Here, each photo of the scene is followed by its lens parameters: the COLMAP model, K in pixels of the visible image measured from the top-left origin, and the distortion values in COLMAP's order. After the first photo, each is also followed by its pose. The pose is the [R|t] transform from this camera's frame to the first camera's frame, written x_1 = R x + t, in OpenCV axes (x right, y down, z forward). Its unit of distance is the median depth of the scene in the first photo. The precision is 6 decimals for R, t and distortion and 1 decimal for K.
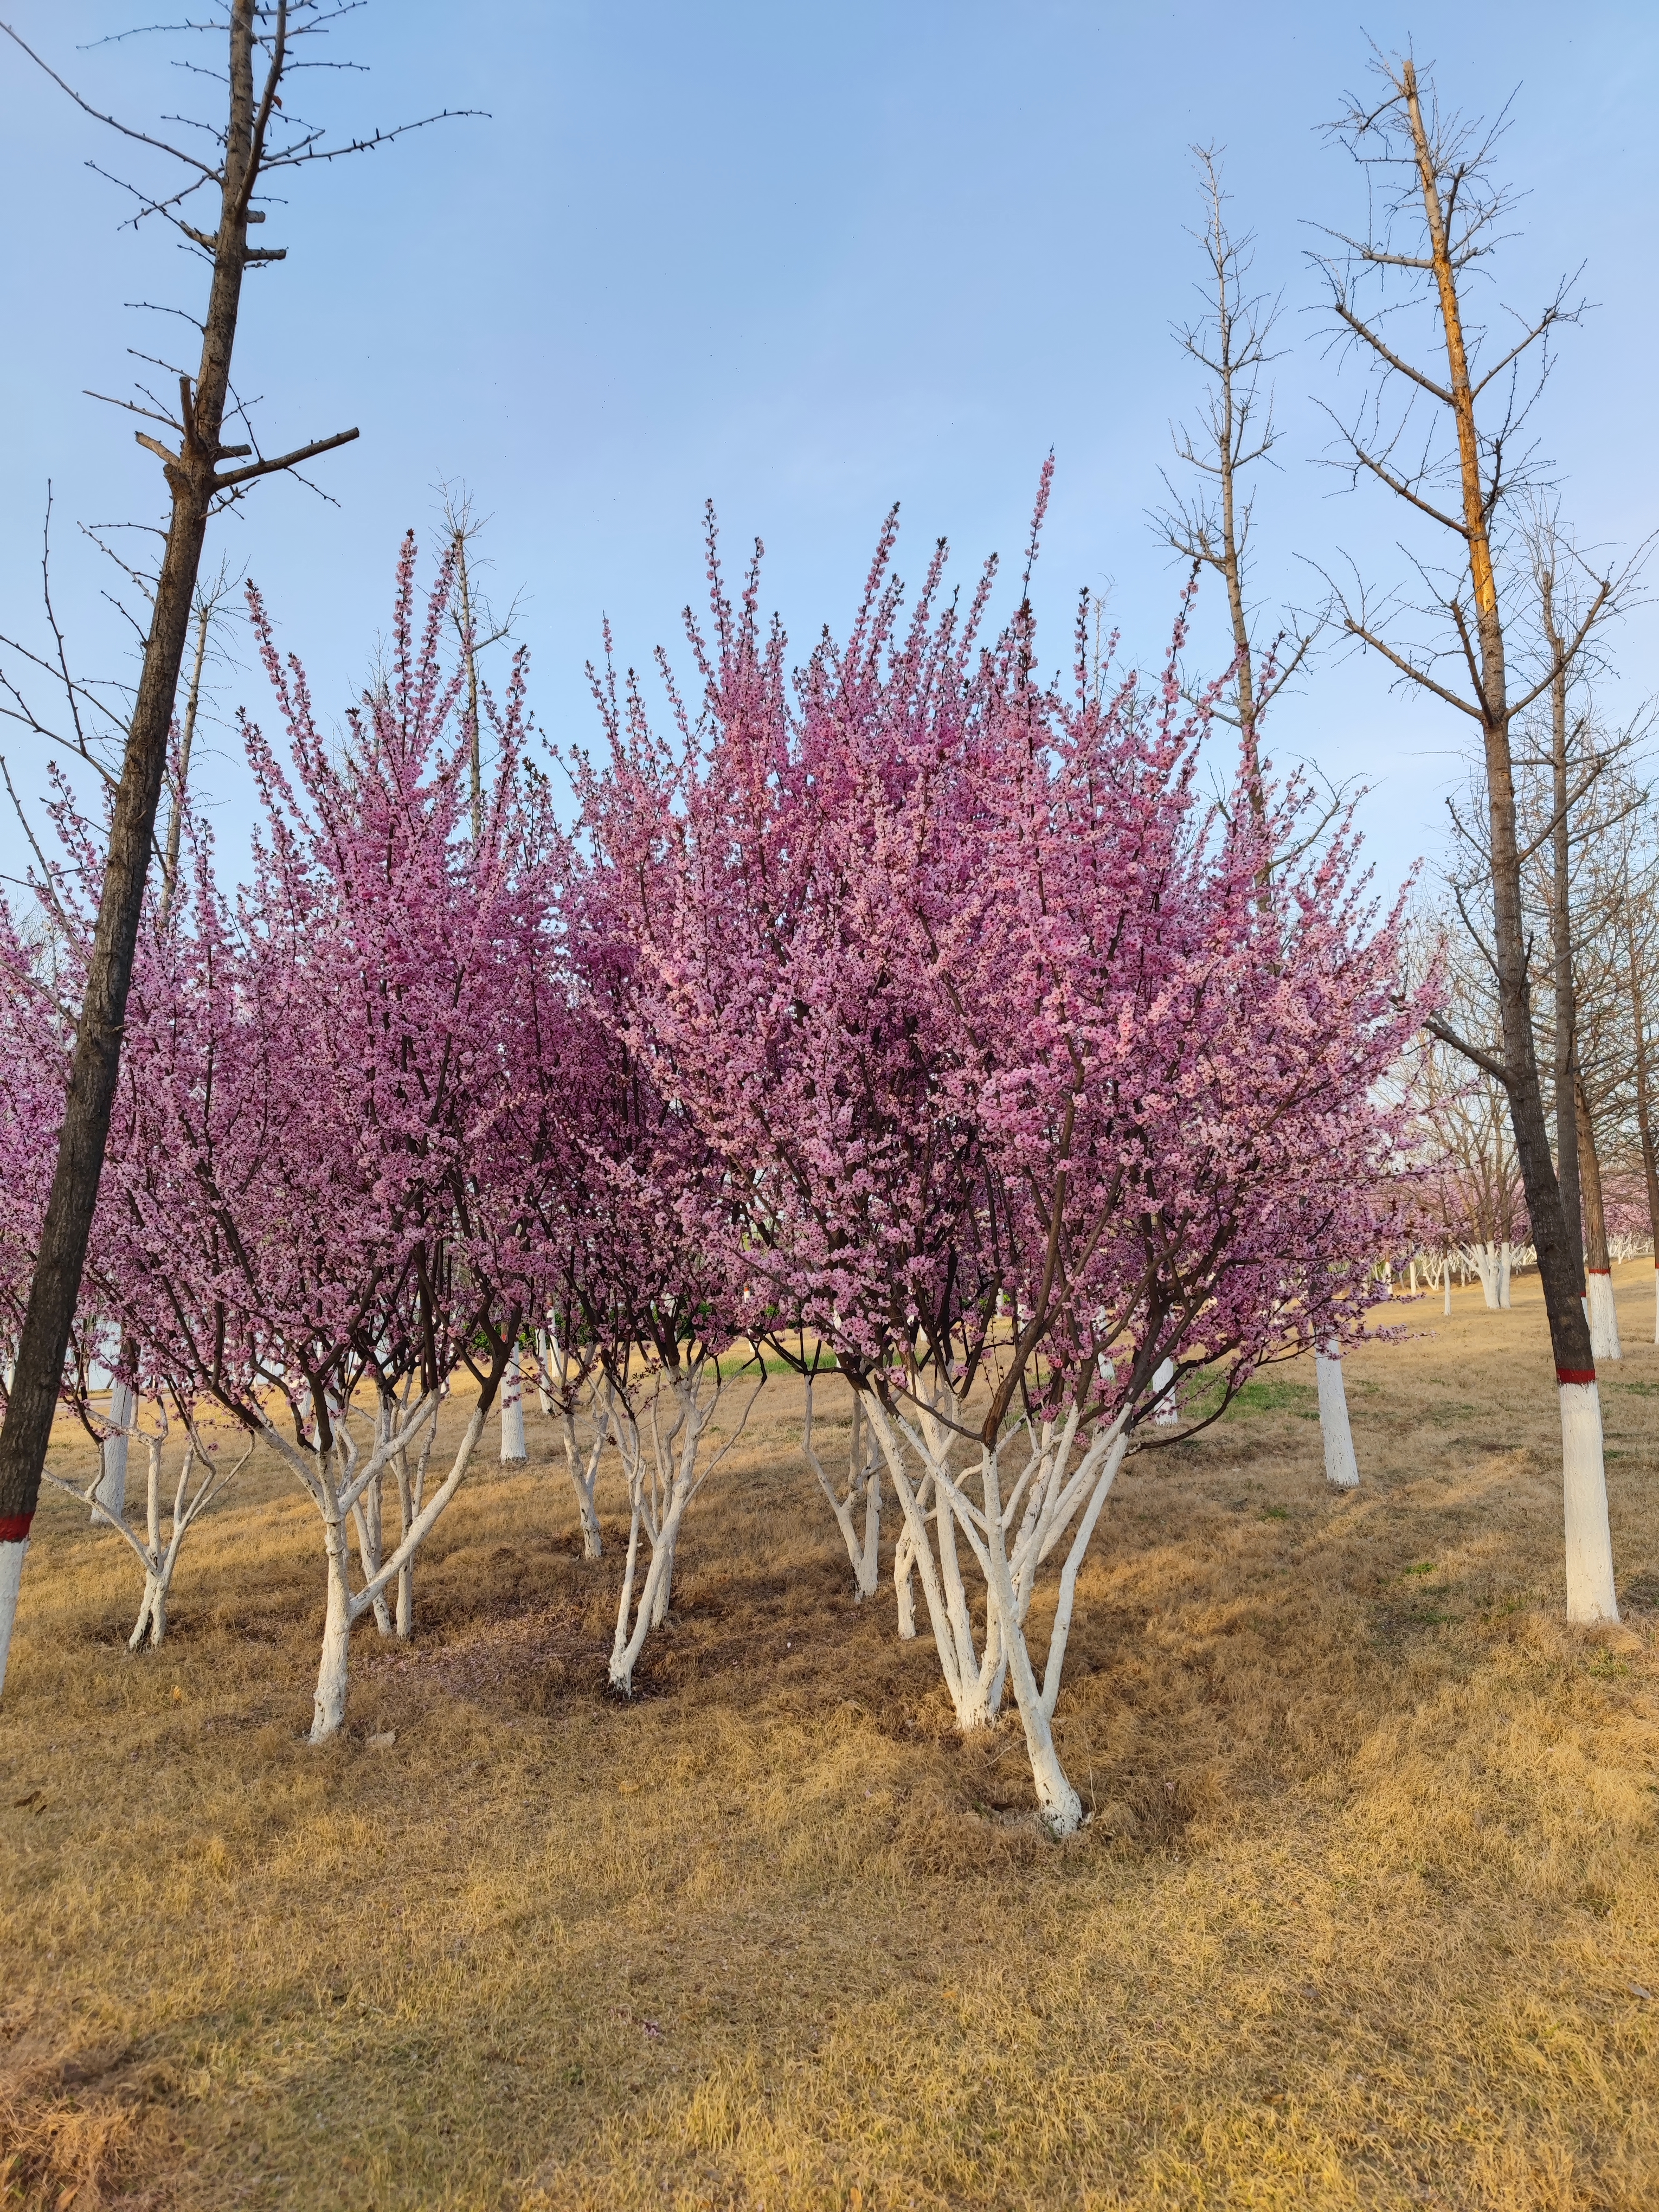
lens RADIAL K [[1409.5, 0, 770.5], [0, 1409.5, 1079.3], [0, 0, 1]] dist [0.073758, -0.057401]
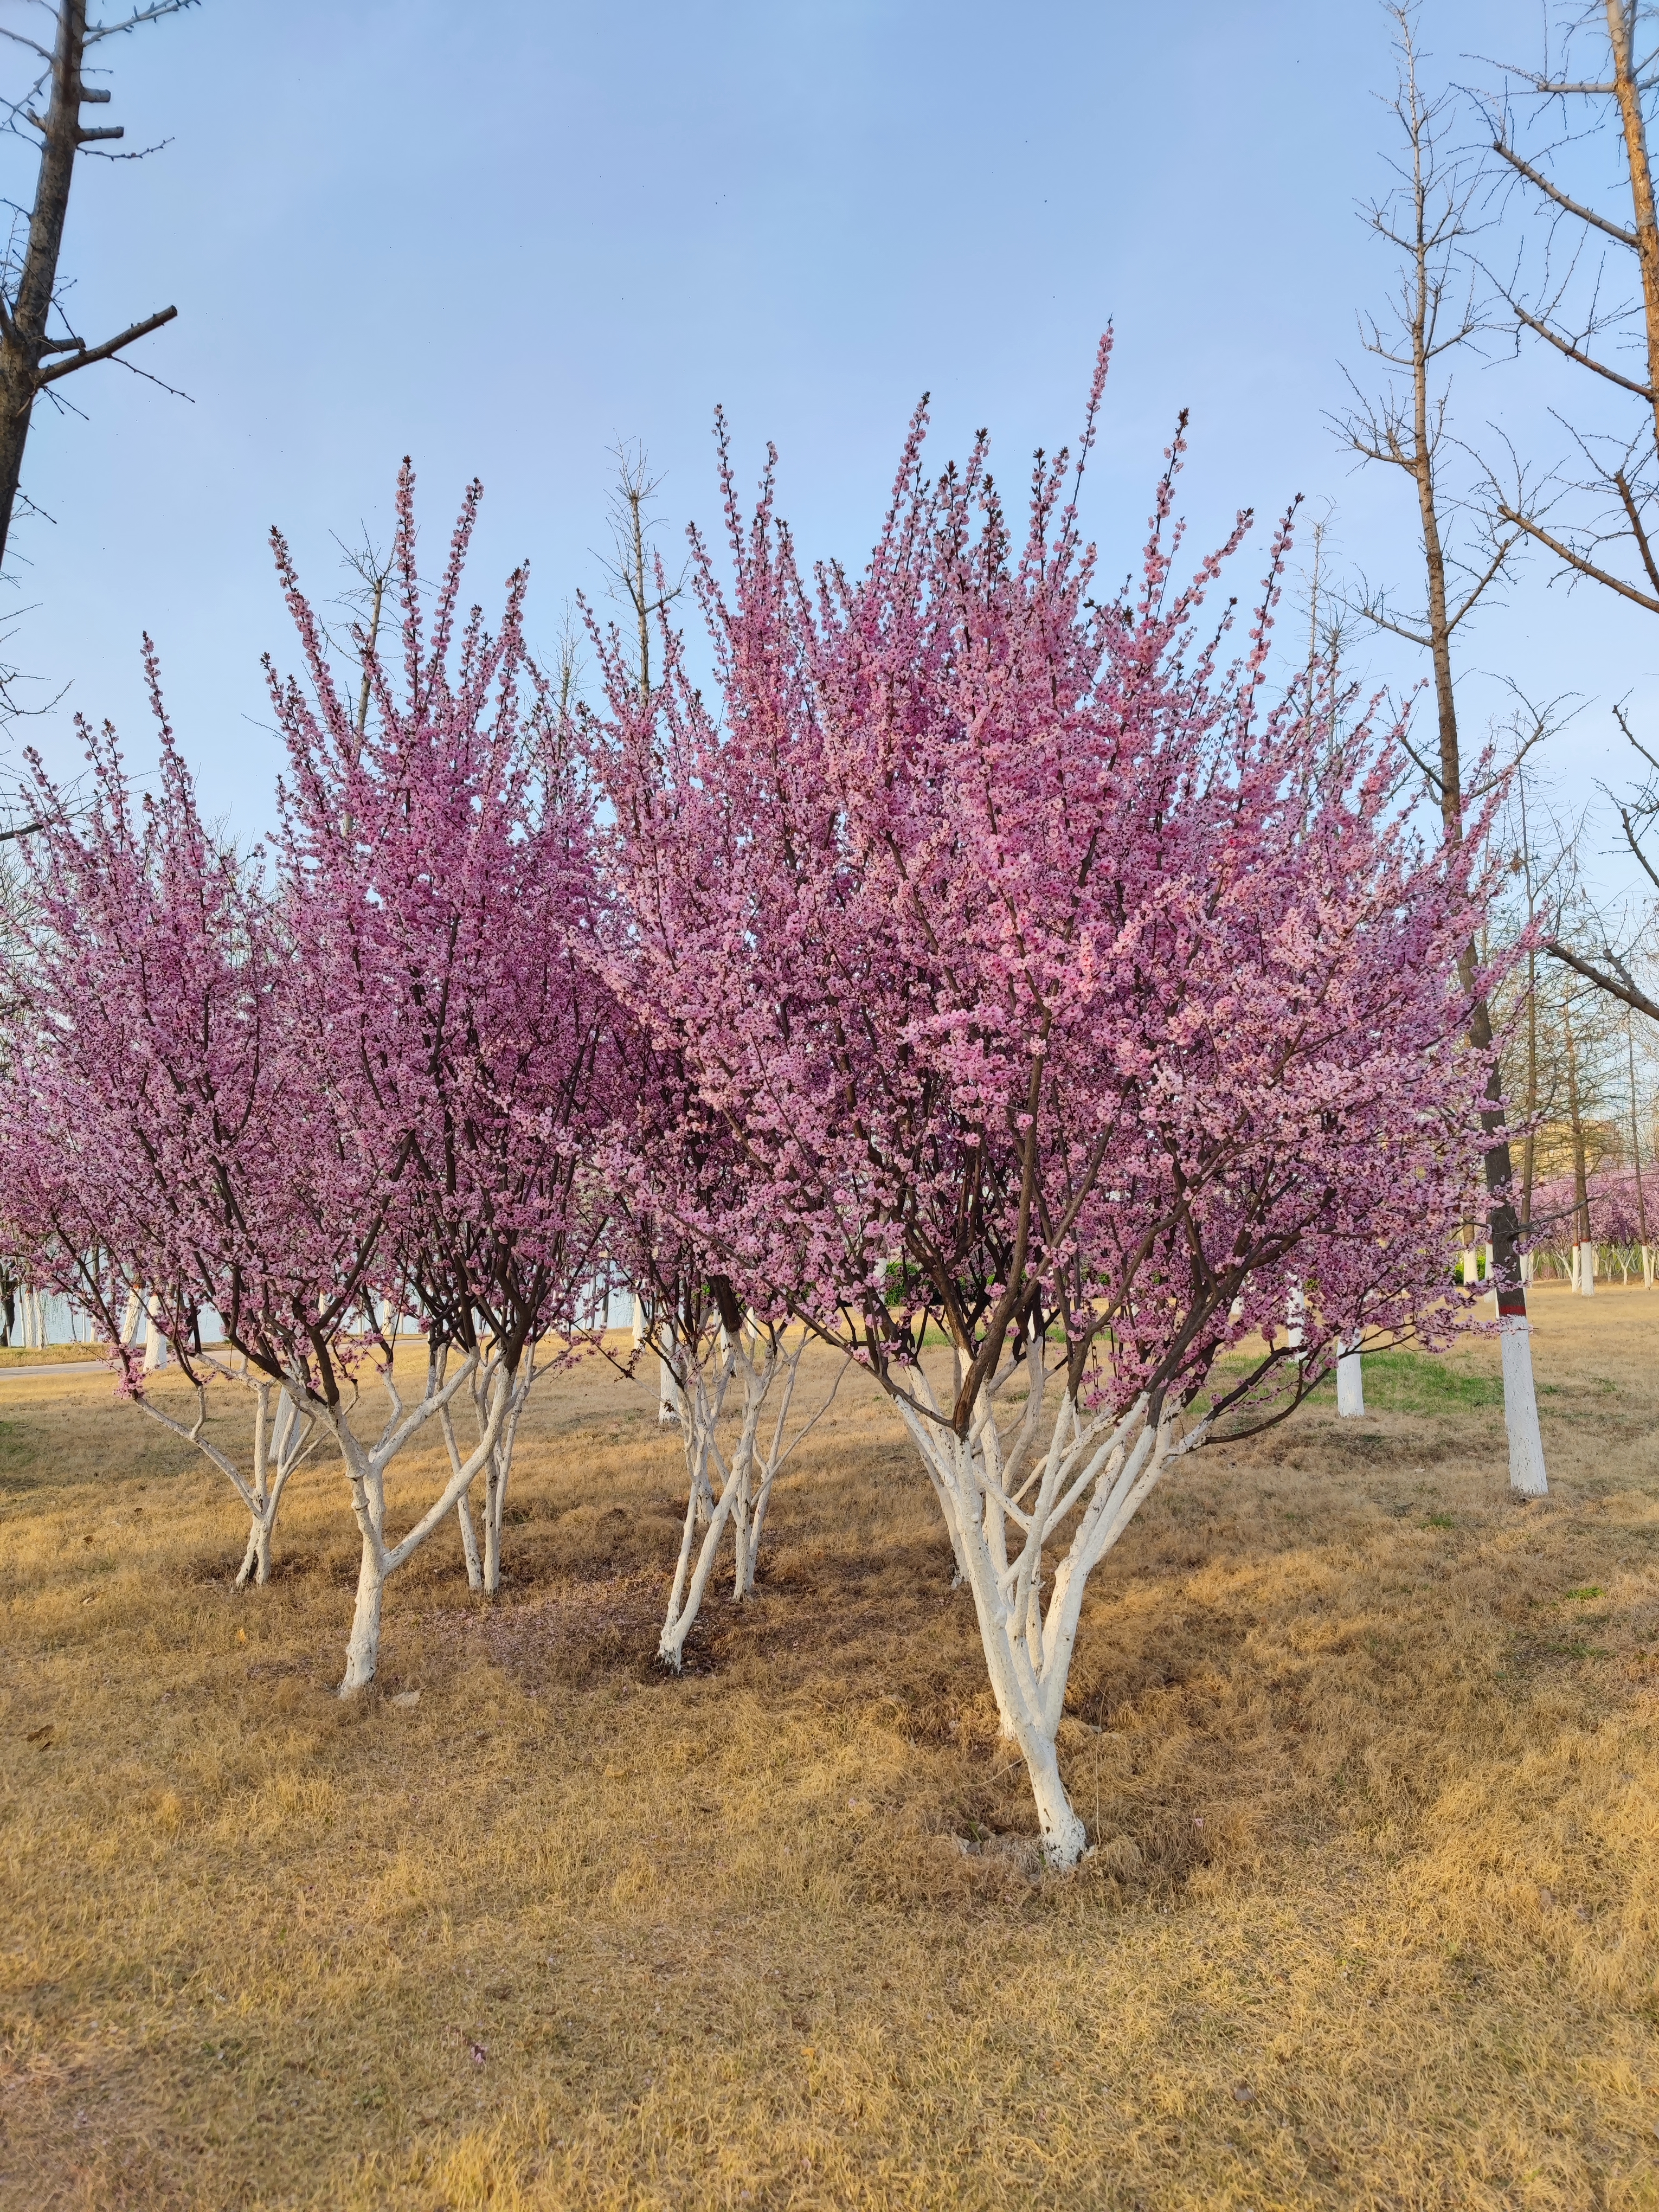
lens RADIAL K [[1409.5, 0, 770.5], [0, 1409.5, 1079.3], [0, 0, 1]] dist [0.073758, -0.057401]
pose [[0.987103, 0.006713, -0.159946, 0.117818], [-0.003172, 0.999744, 0.022384, 0.009466], [0.160056, -0.021588, 0.986872, 0.066710]]
